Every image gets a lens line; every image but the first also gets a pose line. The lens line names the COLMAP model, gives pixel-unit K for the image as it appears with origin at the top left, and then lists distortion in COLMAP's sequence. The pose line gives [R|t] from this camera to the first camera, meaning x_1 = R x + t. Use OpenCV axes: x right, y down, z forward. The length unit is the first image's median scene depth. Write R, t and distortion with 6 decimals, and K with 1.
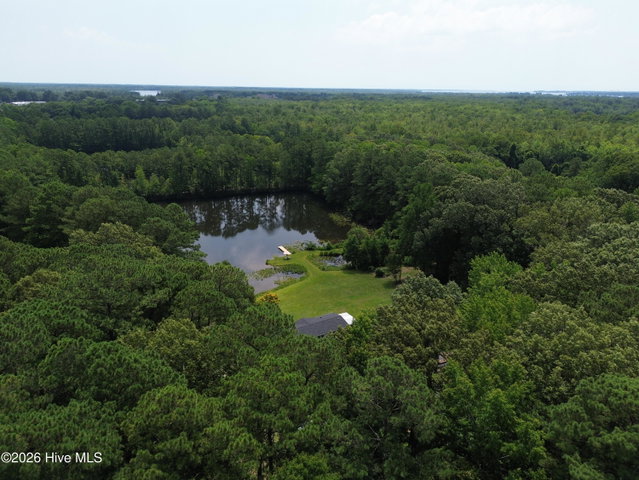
lens RADIAL K [[453.6, 0, 321.2], [0, 453.6, 244.4], [0, 0, 1]] dist [0.062186, -0.052995]
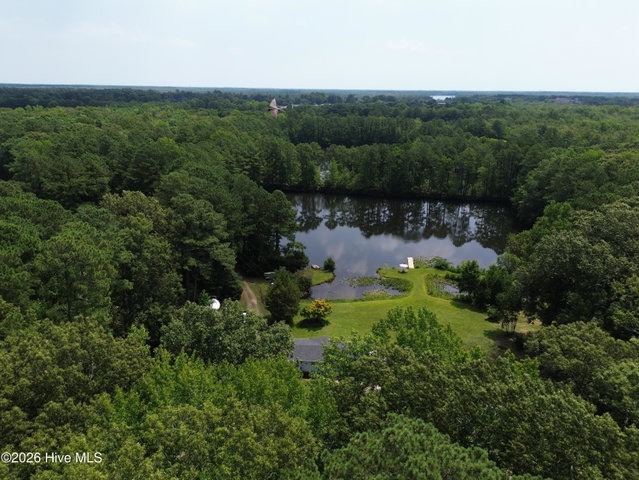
lens RADIAL K [[453.6, 0, 317.0], [0, 453.6, 243.2], [0, 0, 1]] dist [0.062186, -0.052995]
pose [[0.816279, 0.182939, -0.547925, 0.153704], [-0.190400, 0.980729, 0.043790, -0.017230], [0.545377, 0.068580, 0.835381, 0.111778]]
